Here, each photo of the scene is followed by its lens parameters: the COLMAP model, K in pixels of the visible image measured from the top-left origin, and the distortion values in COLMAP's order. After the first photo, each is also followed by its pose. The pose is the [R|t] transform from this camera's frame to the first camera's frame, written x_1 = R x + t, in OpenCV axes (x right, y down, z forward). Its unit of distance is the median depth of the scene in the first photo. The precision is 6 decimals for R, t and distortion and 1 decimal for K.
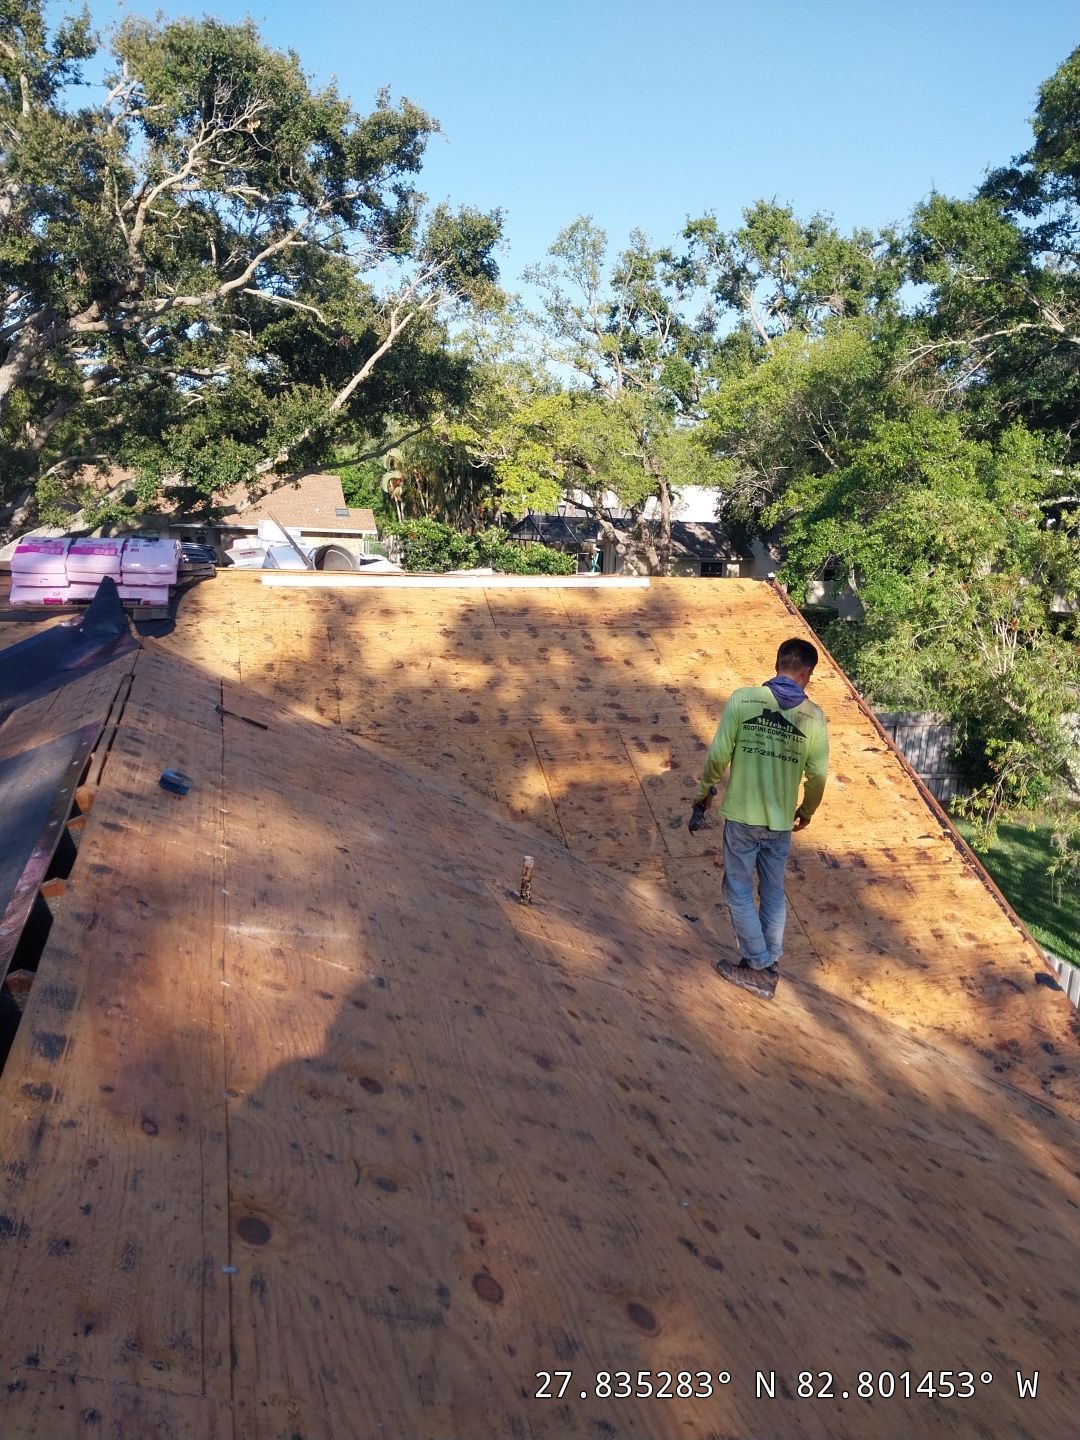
lens RADIAL K [[1098.4, 0, 537.5], [0, 1098.4, 744.4], [0, 0, 1]] dist [-0.001467, -0.024651]
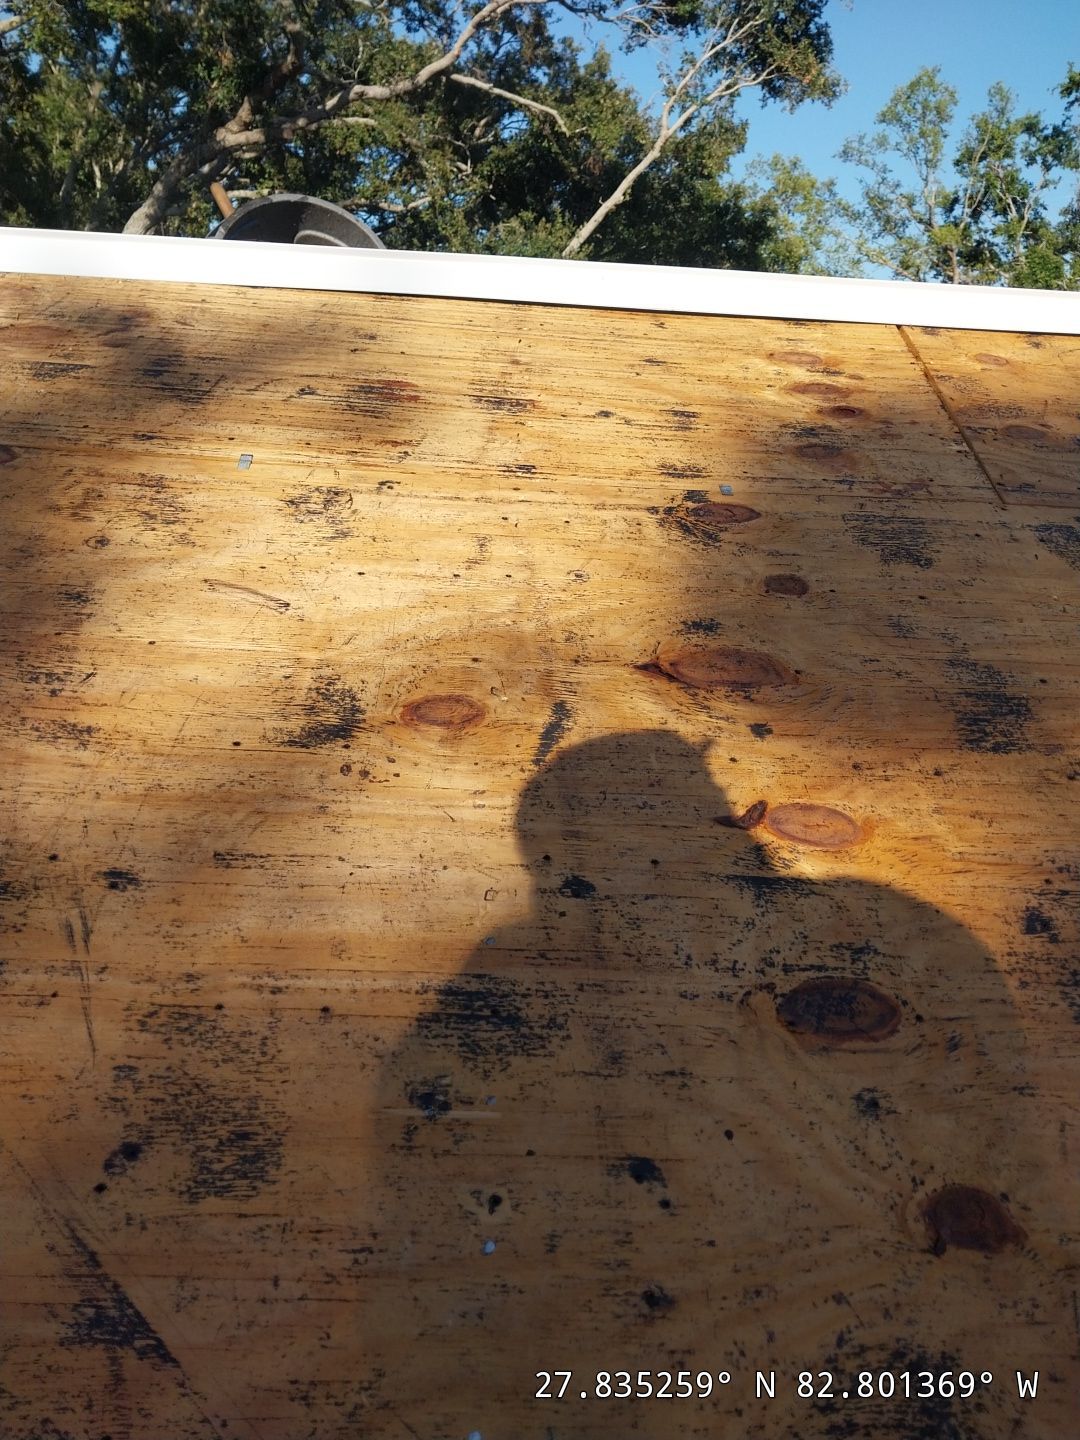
lens RADIAL K [[1098.4, 0, 537.5], [0, 1098.4, 744.4], [0, 0, 1]] dist [-0.001467, -0.024651]
pose [[0.970933, 0.081746, -0.224958, -0.024129], [-0.074525, 0.996400, 0.040418, -0.026064], [0.227452, -0.022478, 0.973530, 0.299615]]
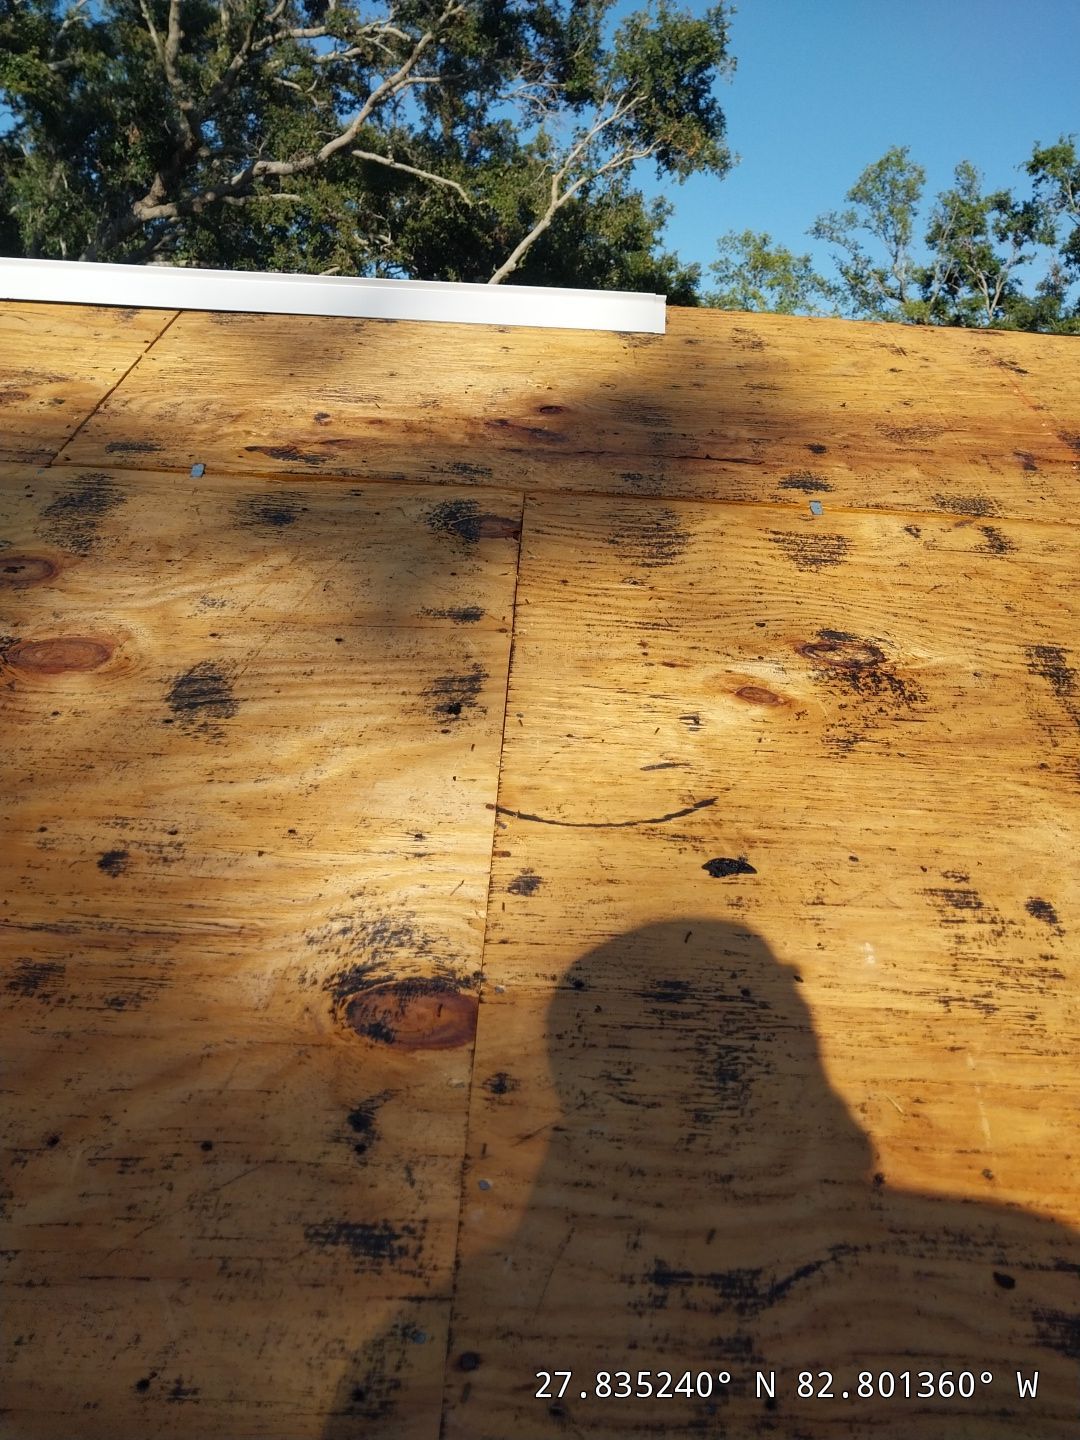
lens RADIAL K [[1097.7, 0, 539.2], [0, 1097.7, 767.4], [0, 0, 1]] dist [-0.054402, 0.042723]
pose [[0.962421, 0.083444, -0.258423, 0.058376], [-0.085845, 0.996307, 0.001998, -0.023963], [0.257635, 0.020261, 0.966030, 0.319702]]
